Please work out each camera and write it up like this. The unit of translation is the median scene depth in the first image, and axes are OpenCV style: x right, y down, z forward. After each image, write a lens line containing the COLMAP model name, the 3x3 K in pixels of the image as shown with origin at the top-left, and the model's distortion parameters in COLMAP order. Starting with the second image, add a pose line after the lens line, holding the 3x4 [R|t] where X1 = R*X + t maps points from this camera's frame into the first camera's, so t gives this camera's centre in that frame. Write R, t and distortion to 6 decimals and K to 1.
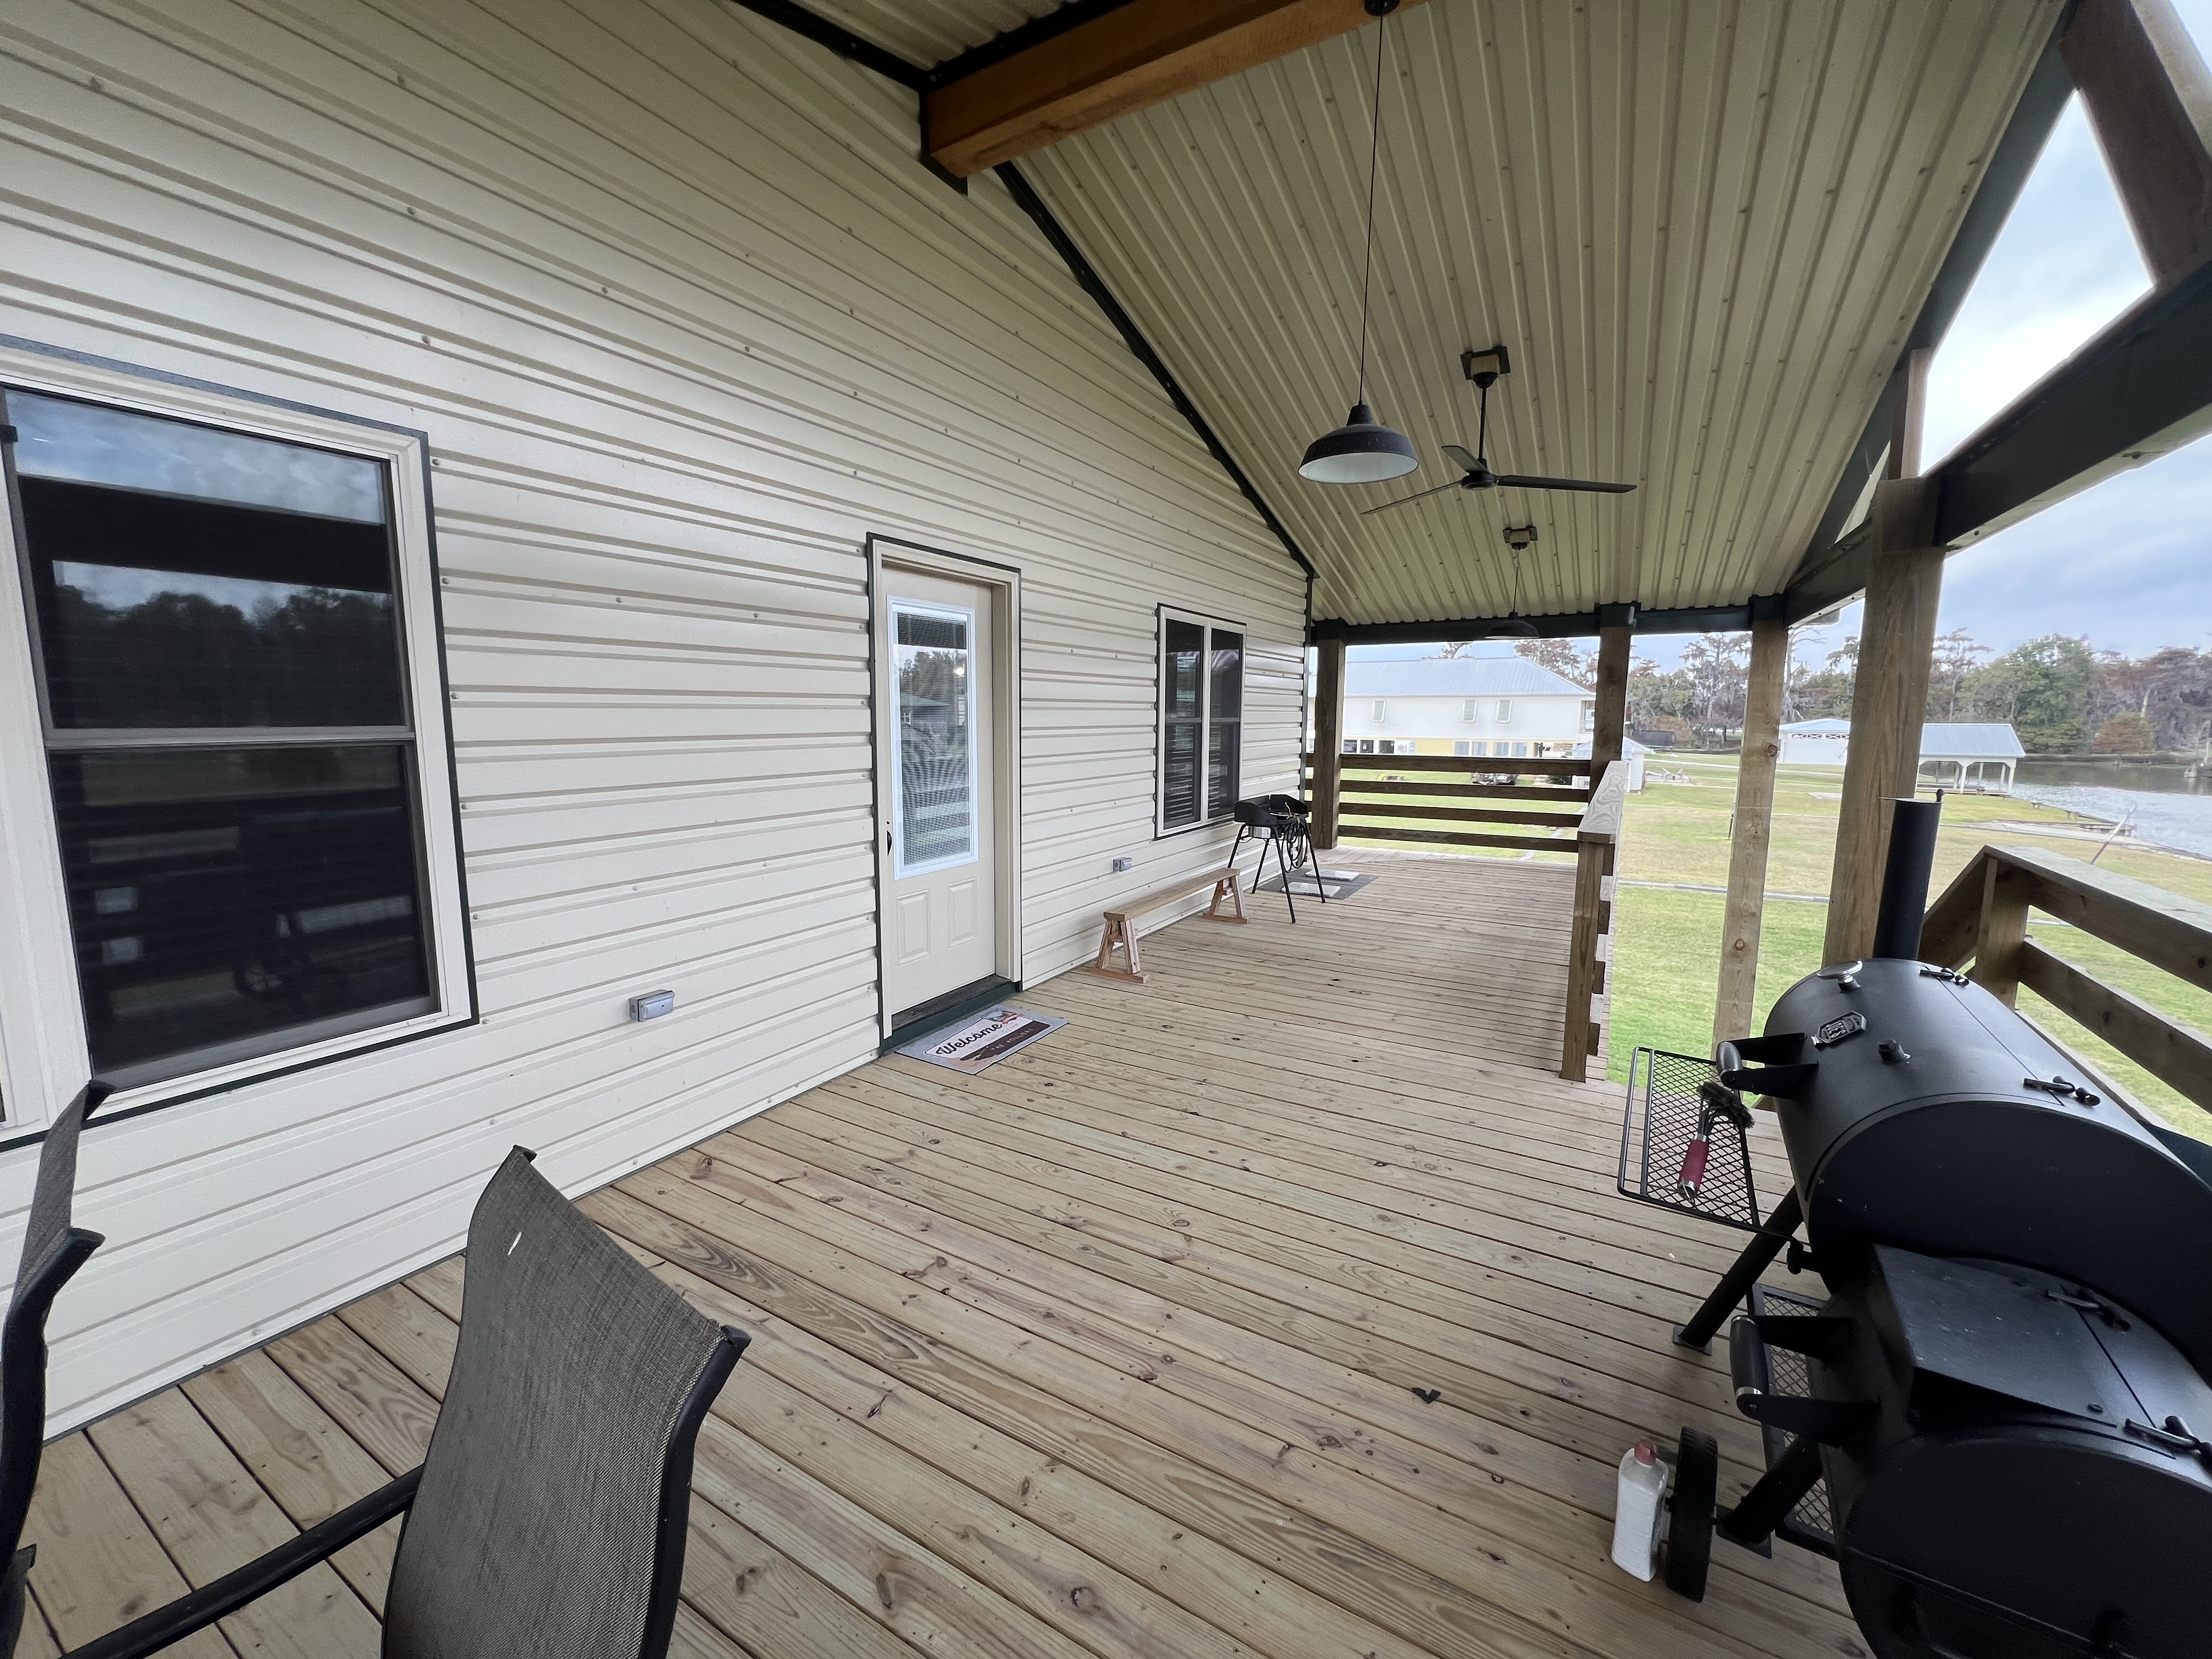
lens RADIAL K [[891.6, 0, 1103.1], [0, 891.6, 827.2], [0, 0, 1]] dist [0.000186, -0.000699]
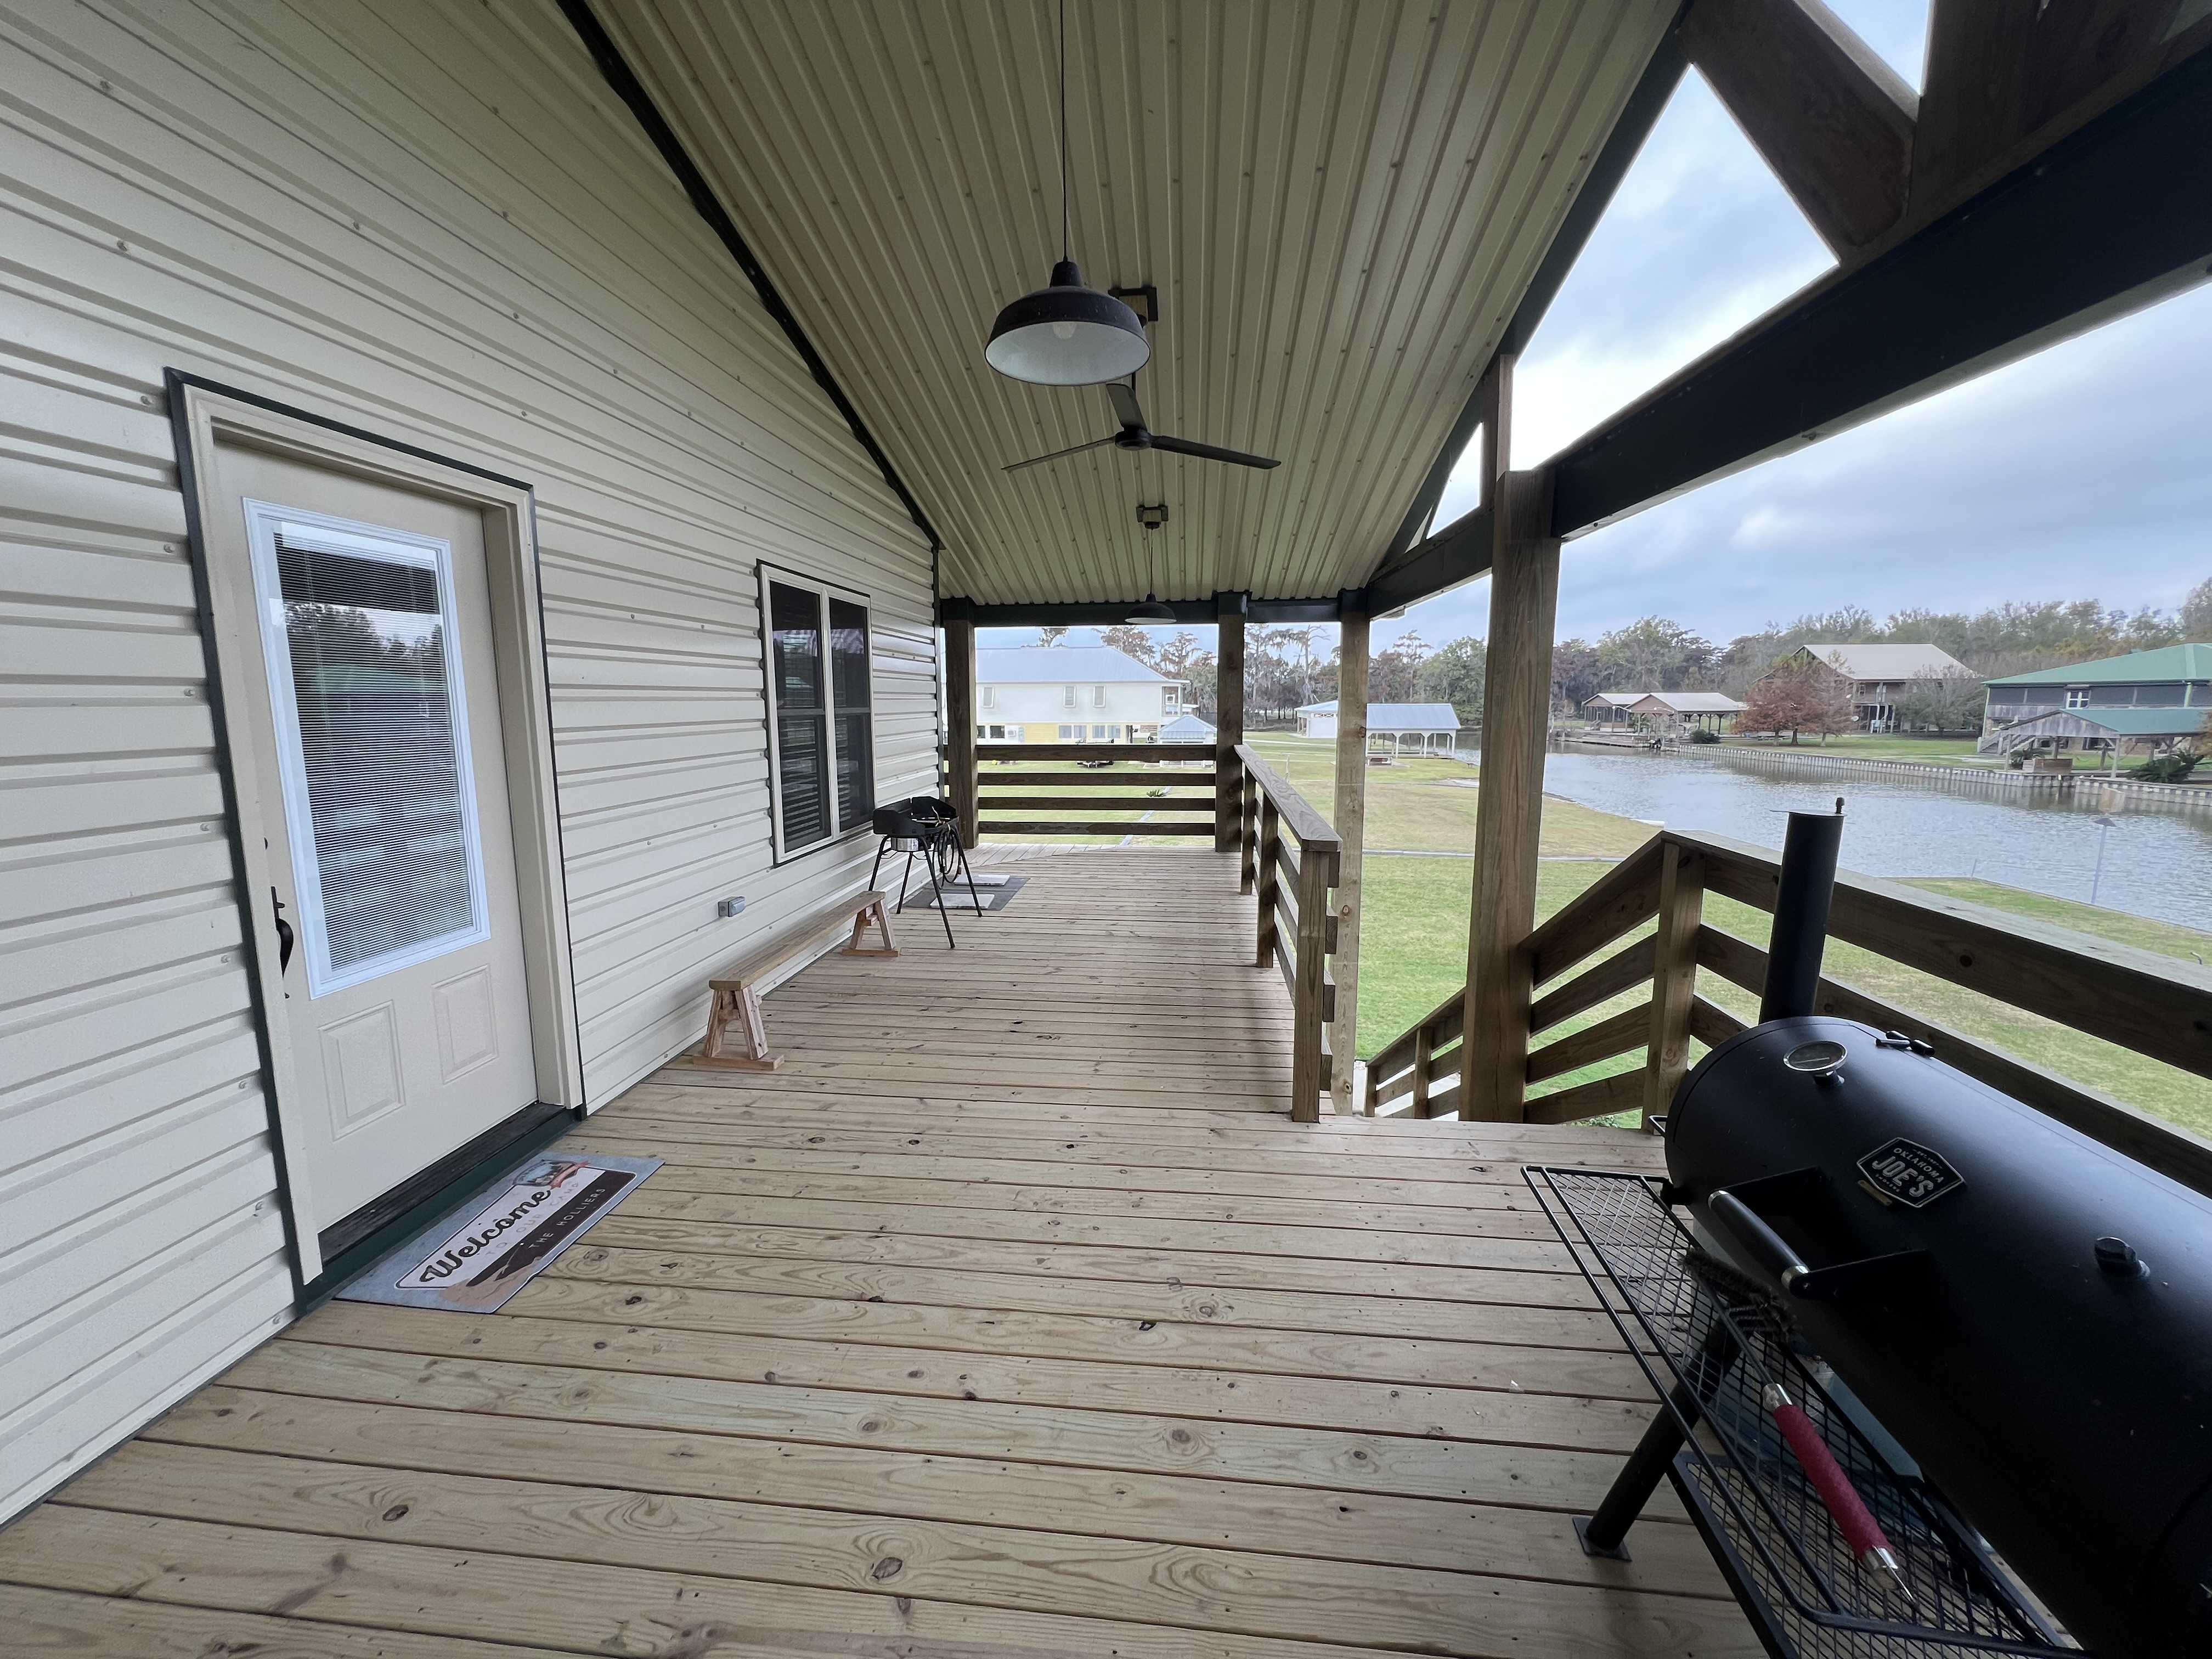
lens RADIAL K [[891.6, 0, 1098.3], [0, 891.6, 828.1], [0, 0, 1]] dist [0.000186, -0.000699]
pose [[0.911990, -0.066039, 0.404861, 0.004601], [0.059537, 0.997815, 0.028645, -0.034453], [-0.405868, -0.002020, 0.913929, 0.237969]]
